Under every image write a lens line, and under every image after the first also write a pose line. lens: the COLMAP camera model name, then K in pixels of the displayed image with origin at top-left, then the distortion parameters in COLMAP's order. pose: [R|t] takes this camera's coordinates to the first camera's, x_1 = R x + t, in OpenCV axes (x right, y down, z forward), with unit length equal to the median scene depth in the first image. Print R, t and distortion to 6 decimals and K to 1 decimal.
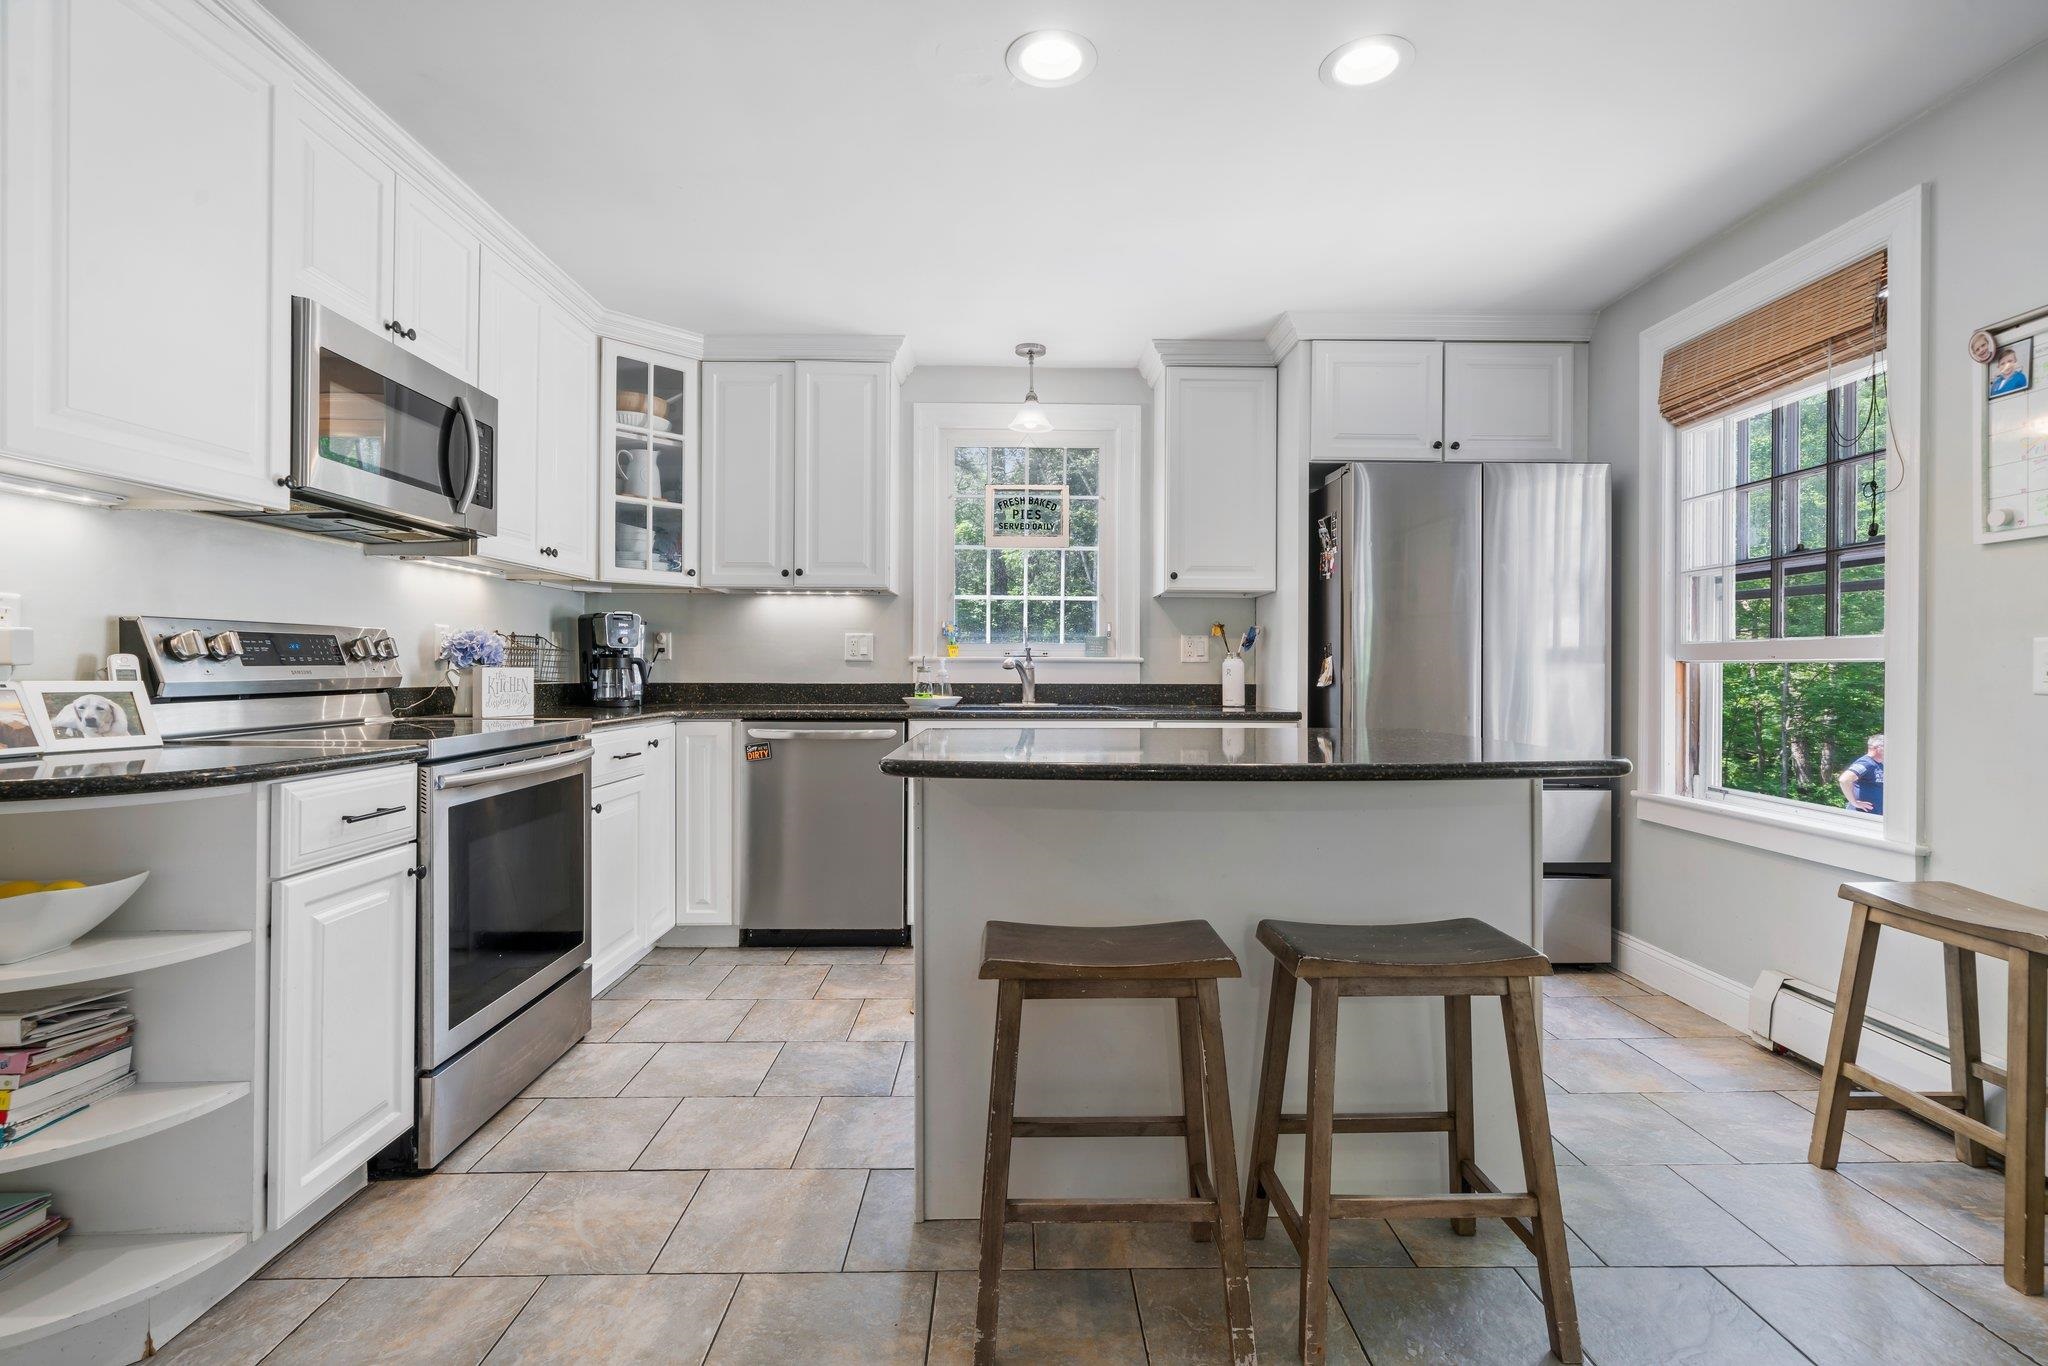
lens RADIAL K [[943.0, 0, 1021.0], [0, 943.0, 666.6], [0, 0, 1]] dist [-0.001390, 0.002141]
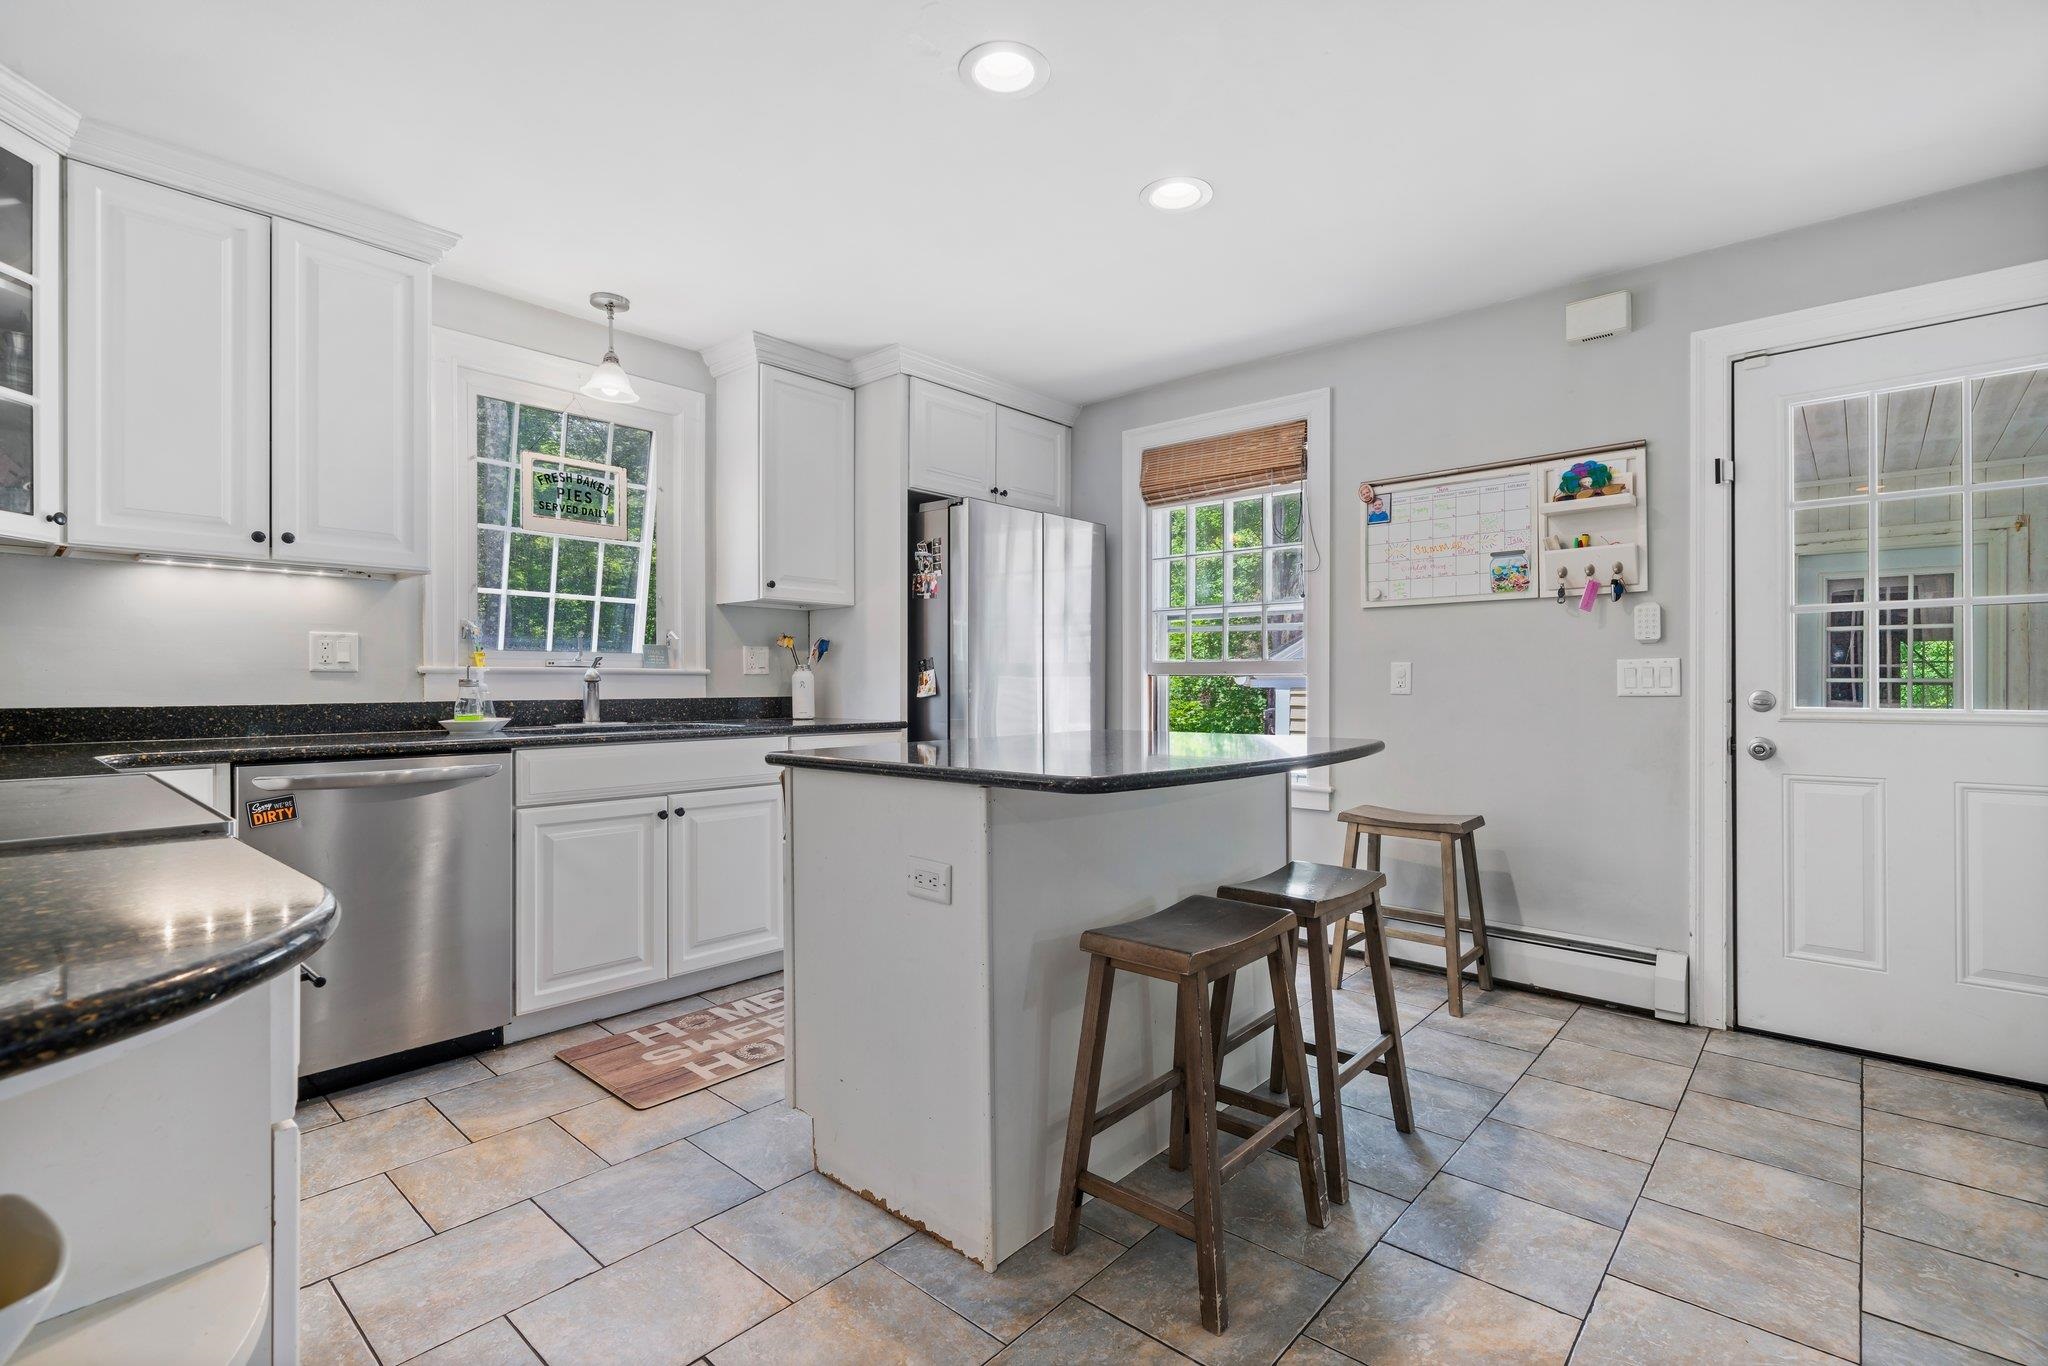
lens RADIAL K [[943.0, 0, 1017.8], [0, 943.0, 686.2], [0, 0, 1]] dist [-0.001390, 0.002141]
pose [[0.676664, -0.006209, 0.736266, -0.399477], [-0.000201, 0.999963, 0.008617, -0.001304], [-0.736292, -0.005979, 0.676638, 0.179456]]
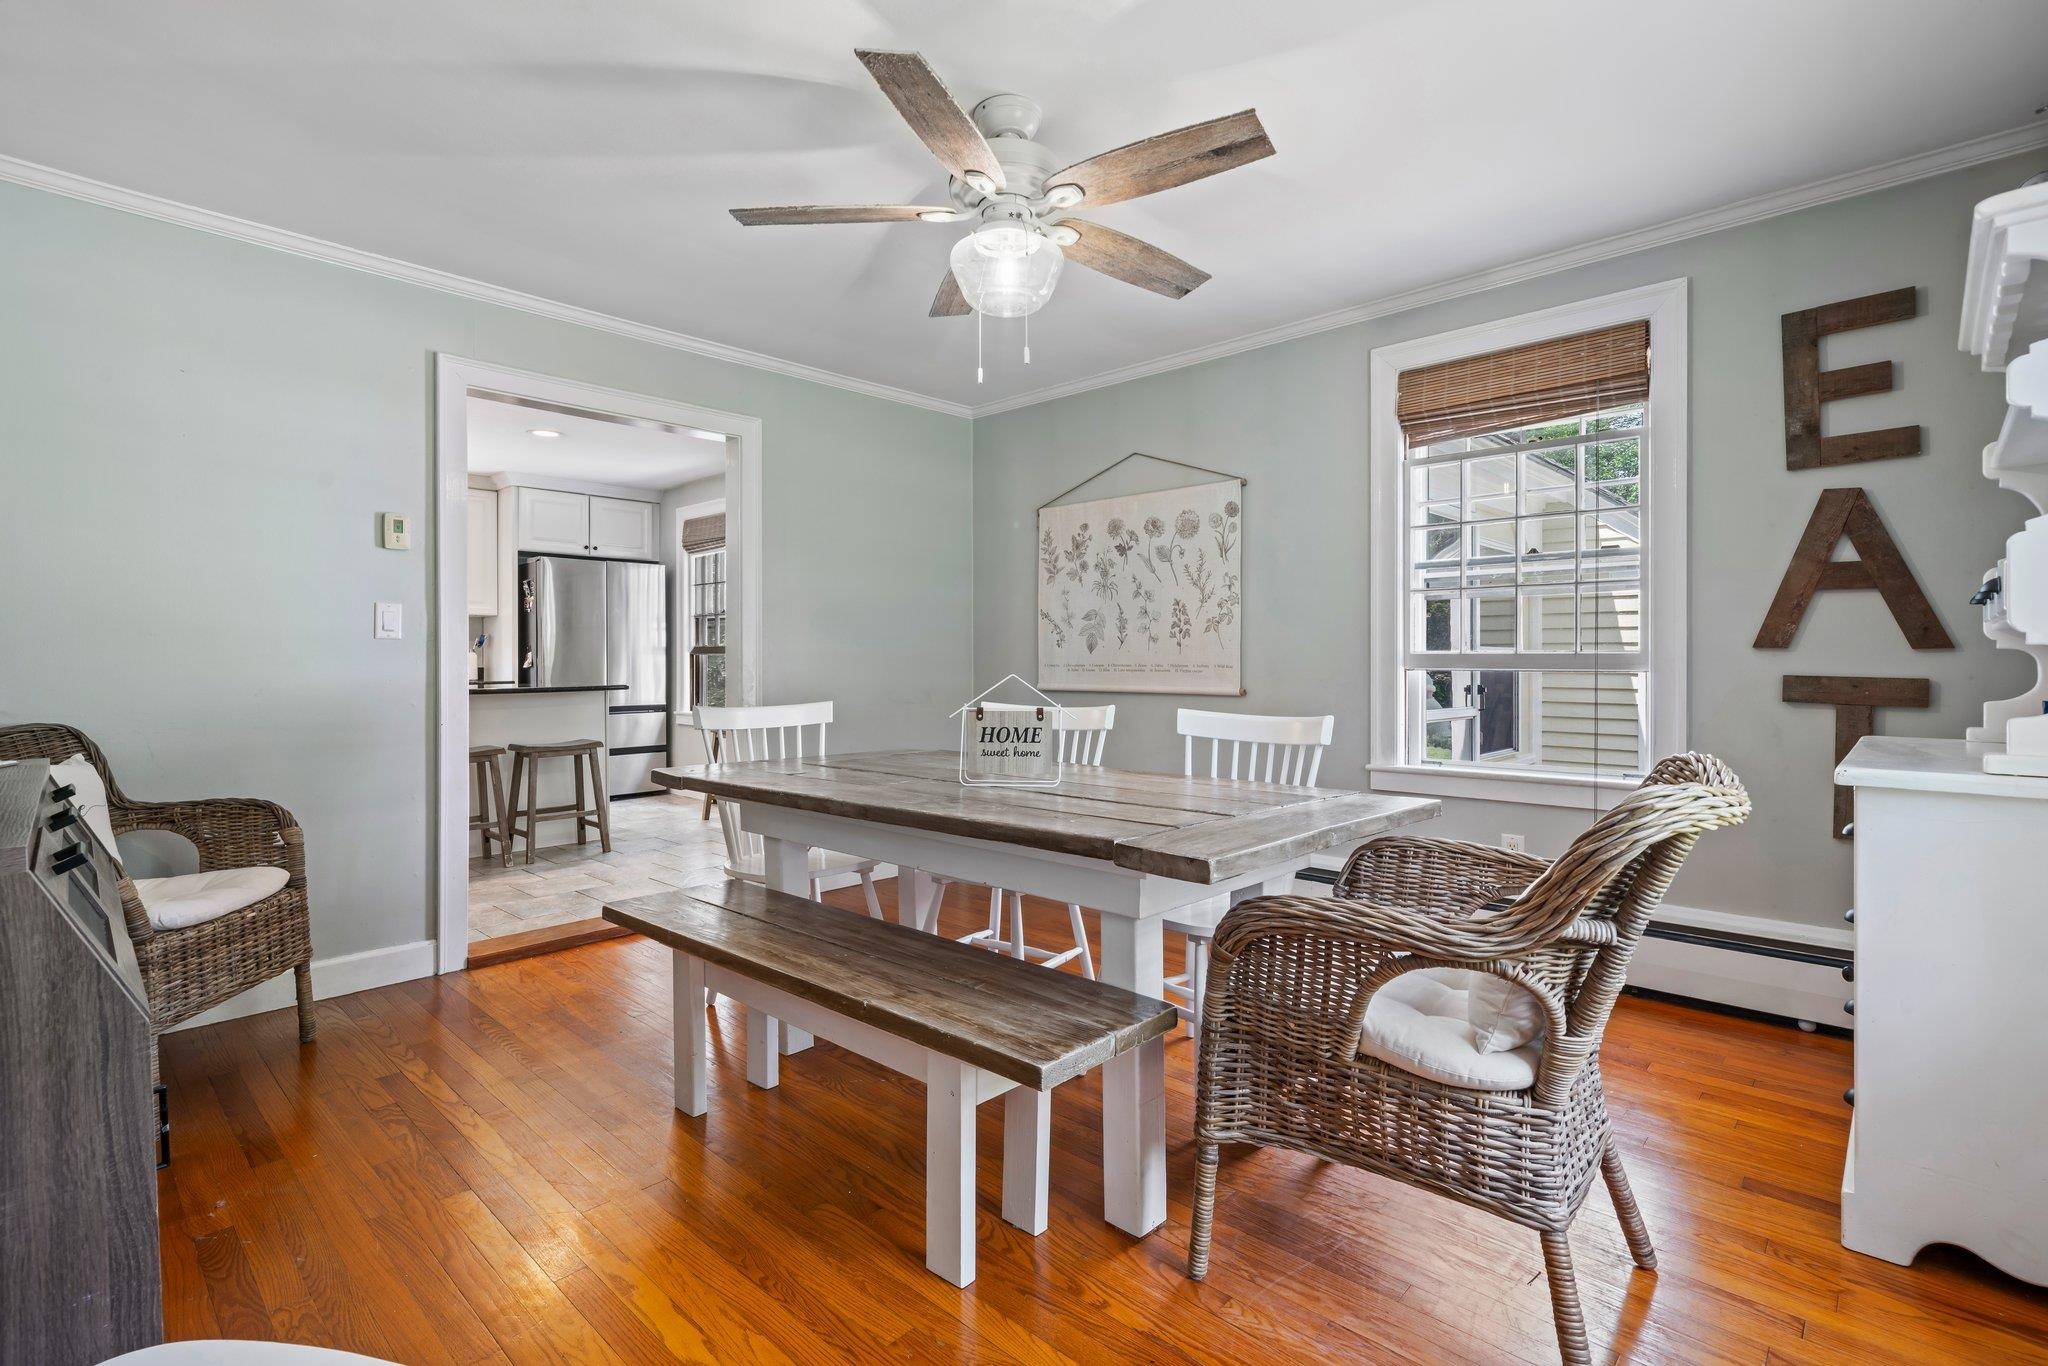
lens RADIAL K [[943.0, 0, 1022.8], [0, 943.0, 668.0], [0, 0, 1]] dist [-0.001390, 0.002141]
pose [[0.692061, -0.012234, 0.721736, -0.366962], [0.002844, 0.999895, 0.014222, -0.002387], [-0.721834, -0.007790, 0.692023, -1.059796]]
